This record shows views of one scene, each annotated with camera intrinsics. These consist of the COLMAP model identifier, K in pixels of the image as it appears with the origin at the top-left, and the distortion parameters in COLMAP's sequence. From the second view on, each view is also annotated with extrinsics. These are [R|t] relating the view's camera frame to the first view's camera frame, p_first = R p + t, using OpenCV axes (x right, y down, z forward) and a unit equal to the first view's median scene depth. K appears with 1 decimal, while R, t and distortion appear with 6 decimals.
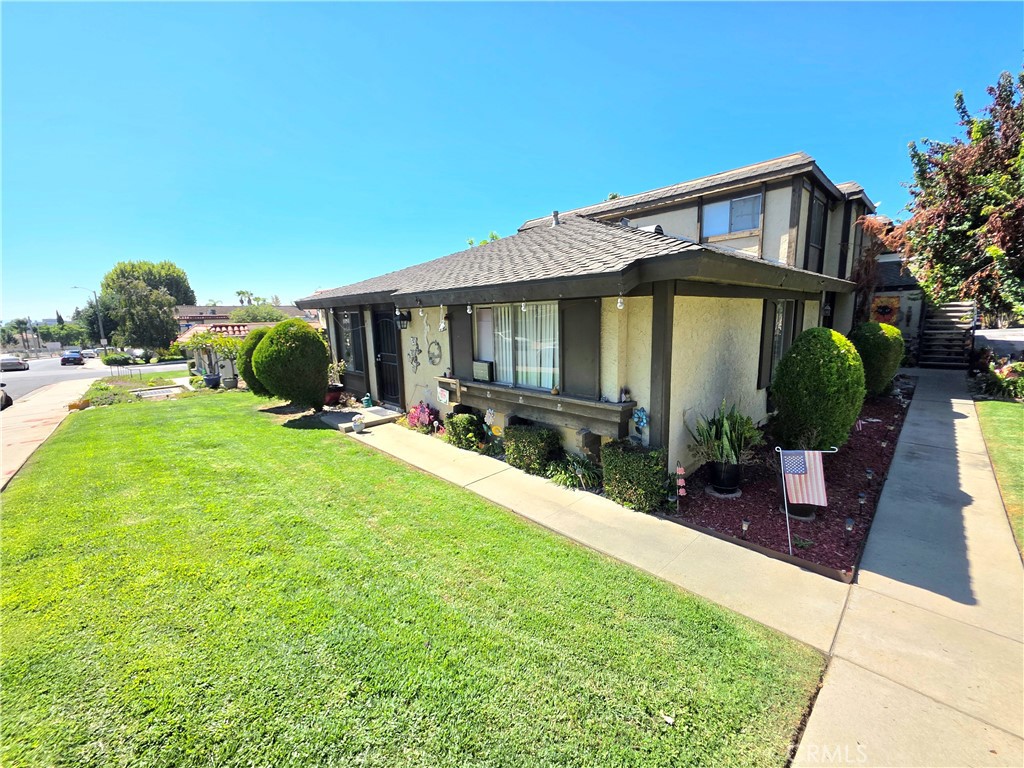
lens RADIAL K [[409.9, 0, 514.5], [0, 409.9, 382.6], [0, 0, 1]] dist [-0.000494, -0.000077]
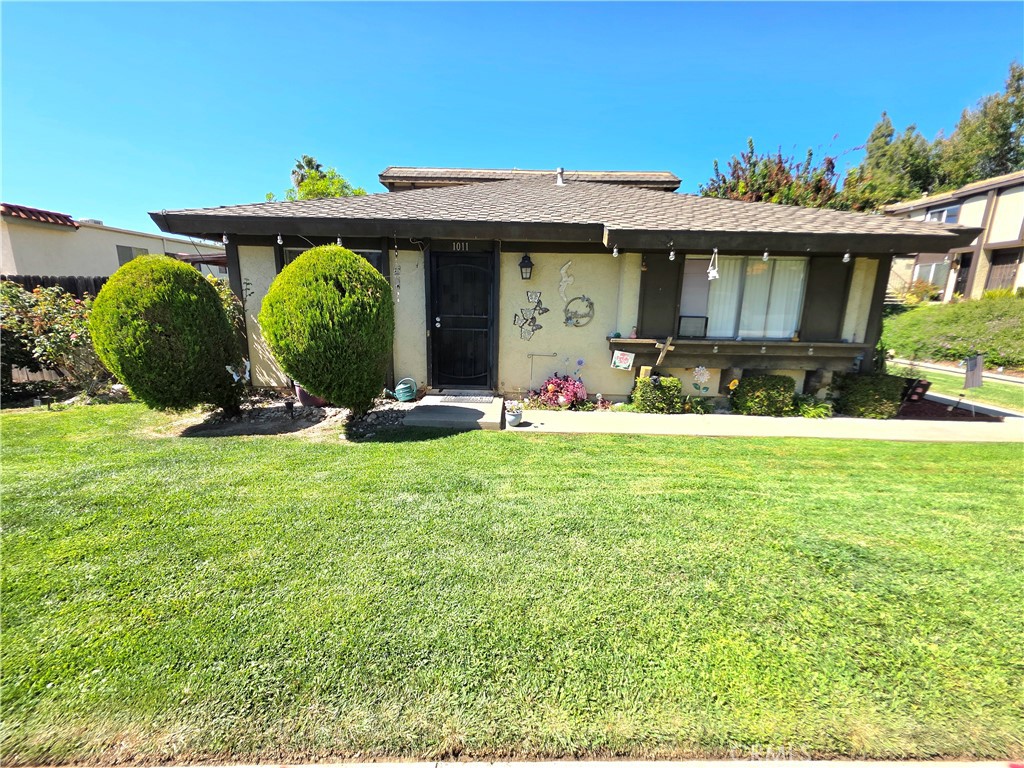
lens RADIAL K [[406.0, 0, 512.0], [0, 406.0, 384.0], [0, 0, 1]] dist [0.000447, -0.000027]
pose [[0.704563, -0.104008, 0.701978, -0.865501], [0.078669, 0.994552, 0.068399, 0.004888], [-0.705267, 0.007033, 0.708907, 0.530784]]
